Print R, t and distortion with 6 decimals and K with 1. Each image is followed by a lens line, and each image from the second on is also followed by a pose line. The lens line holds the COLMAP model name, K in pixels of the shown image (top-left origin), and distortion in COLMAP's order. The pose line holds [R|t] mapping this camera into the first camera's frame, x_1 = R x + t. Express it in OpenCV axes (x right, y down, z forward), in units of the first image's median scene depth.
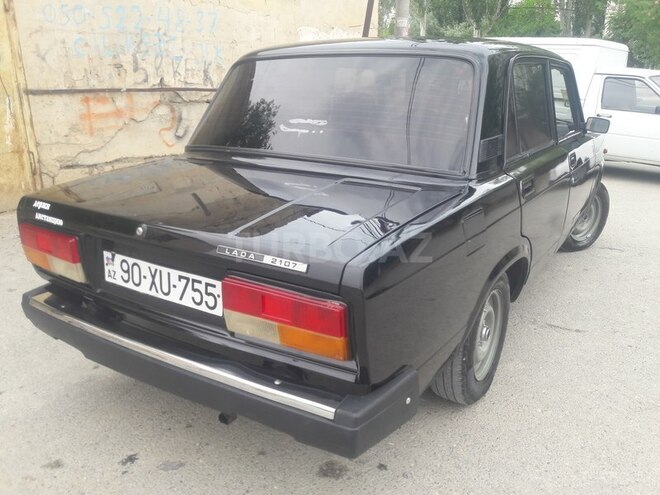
lens RADIAL K [[534.7, 0, 329.5], [0, 534.7, 249.2], [0, 0, 1]] dist [0.049040, -0.050996]
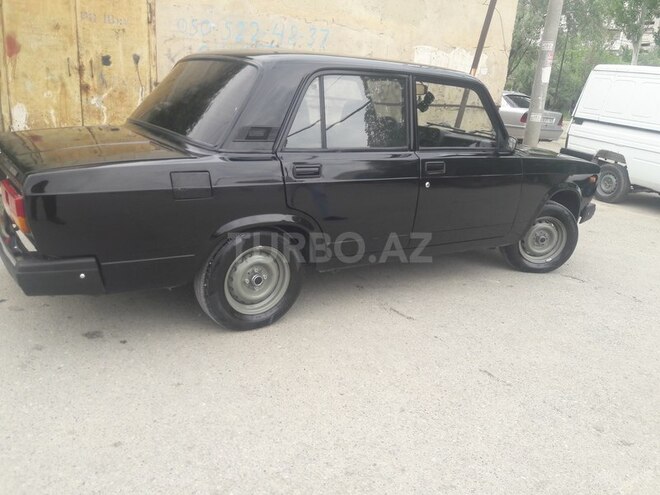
lens RADIAL K [[537.3, 0, 347.7], [0, 537.3, 260.2], [0, 0, 1]] dist [0.004816, 0.004899]
pose [[0.919713, 0.178158, -0.349839, 0.889796], [-0.183832, 0.982807, 0.017213, 0.049852], [0.346891, 0.048480, 0.936652, -0.103750]]
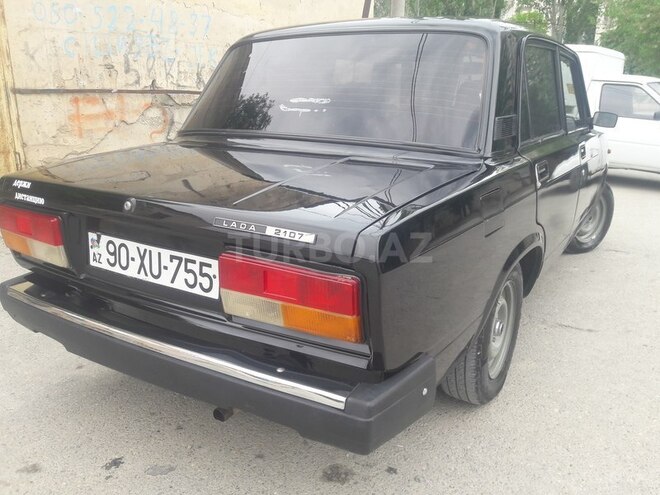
lens RADIAL K [[539.8, 0, 330.0], [0, 539.8, 247.5], [0, 0, 1]] dist [0.033656, -0.043237]
pose [[0.999872, 0.001828, 0.015913, -0.017781], [-0.001321, 0.999493, -0.031814, 0.045027], [-0.015963, 0.031789, 0.999367, 0.055946]]
